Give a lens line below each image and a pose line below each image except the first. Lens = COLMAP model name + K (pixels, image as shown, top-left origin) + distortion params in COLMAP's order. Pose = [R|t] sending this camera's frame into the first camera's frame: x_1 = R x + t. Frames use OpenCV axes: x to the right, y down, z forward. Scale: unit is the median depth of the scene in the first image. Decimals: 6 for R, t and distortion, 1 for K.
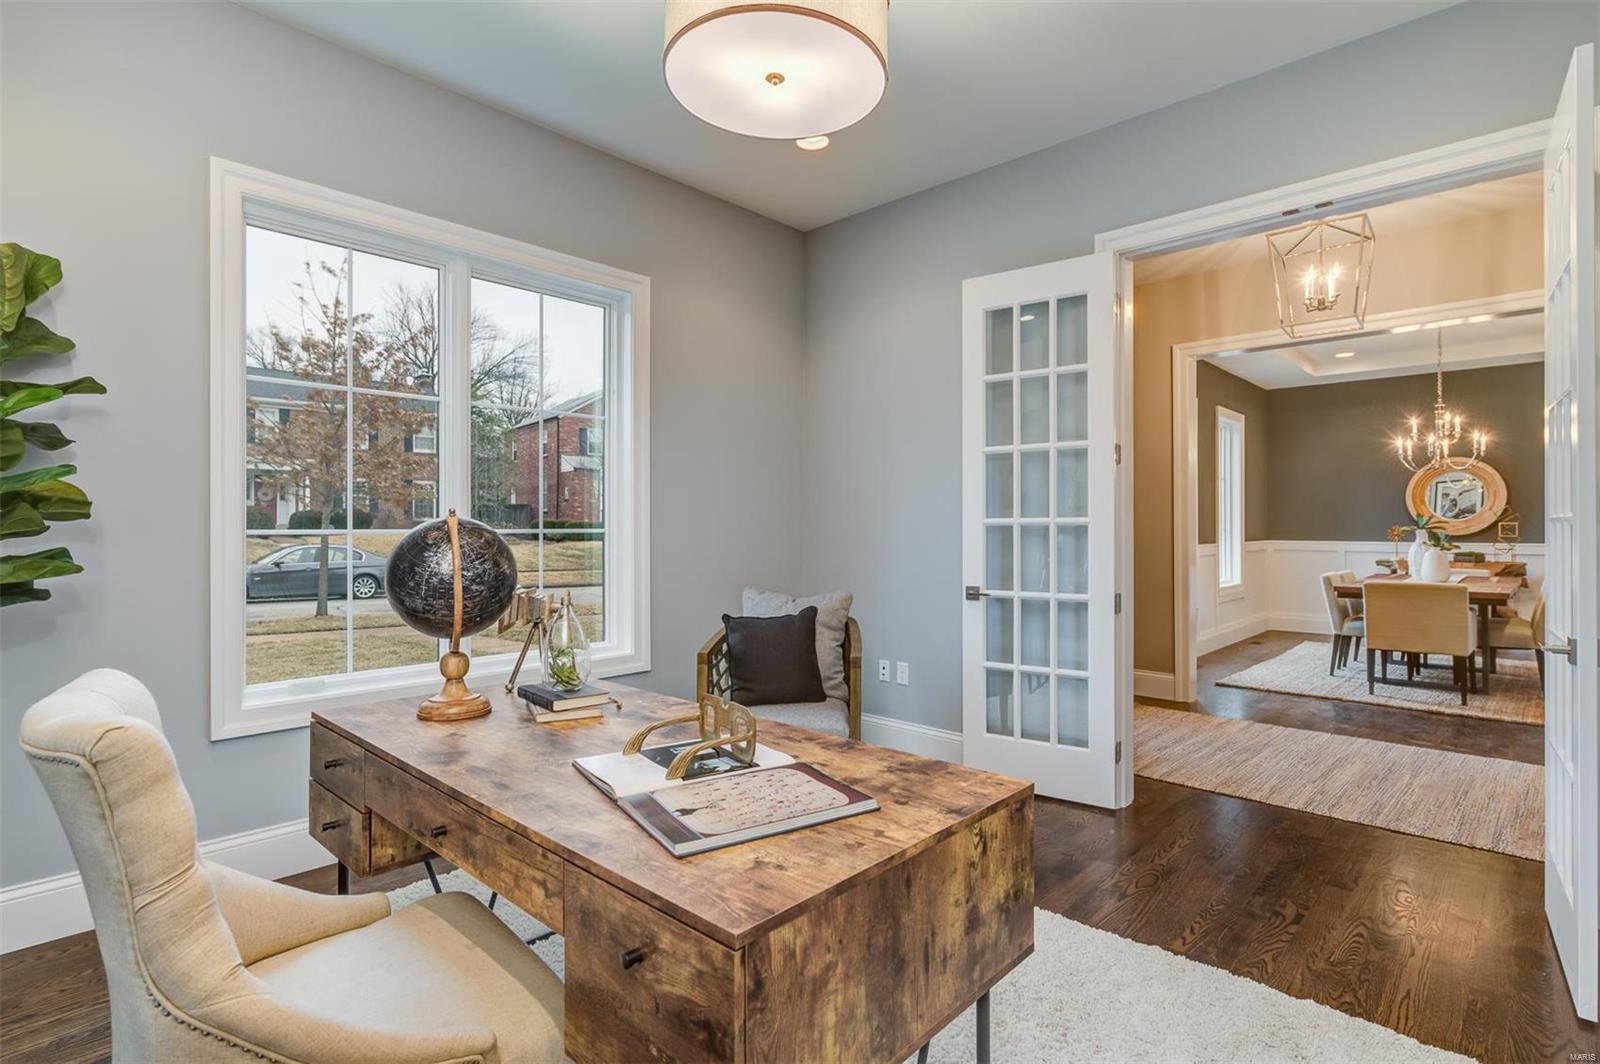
lens RADIAL K [[792.5, 0, 801.1], [0, 792.5, 520.0], [0, 0, 1]] dist [-0.000970, 0.000255]
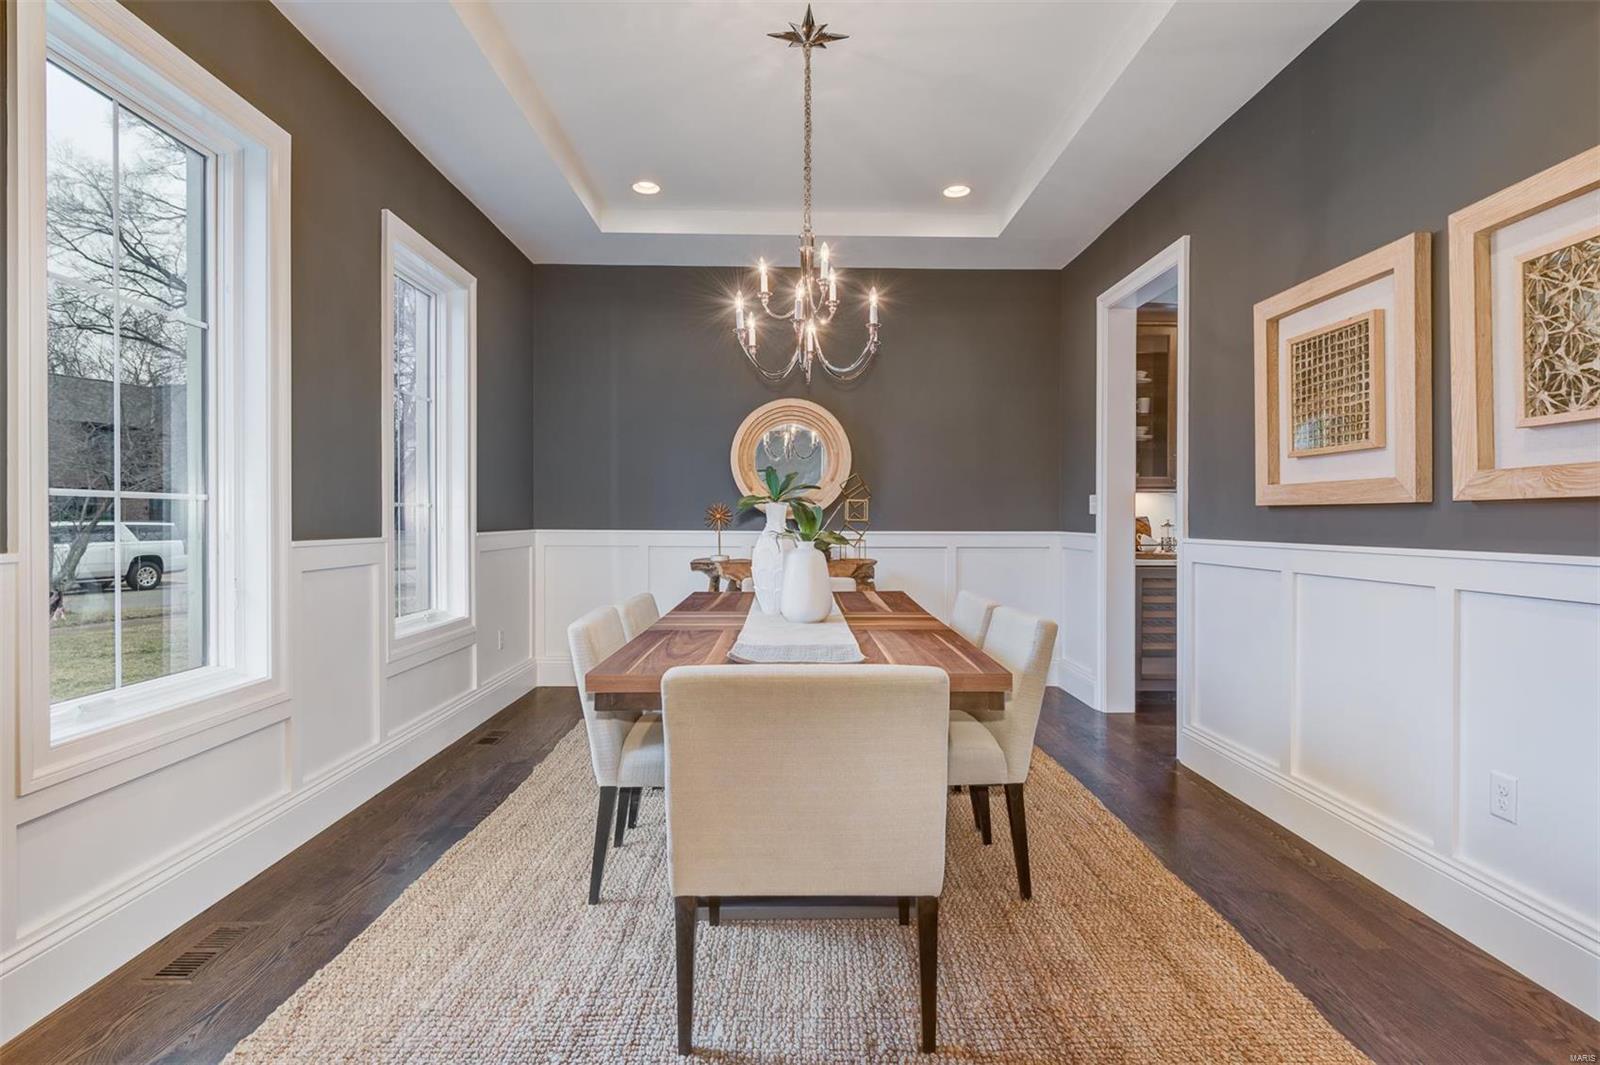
lens RADIAL K [[792.5, 0, 800.8], [0, 792.5, 520.5], [0, 0, 1]] dist [-0.000970, 0.000255]
pose [[0.719198, -0.001349, 0.694804, 0.464942], [-0.005584, 0.999955, 0.007722, 0.018822], [-0.694783, -0.009434, 0.719157, 0.646093]]
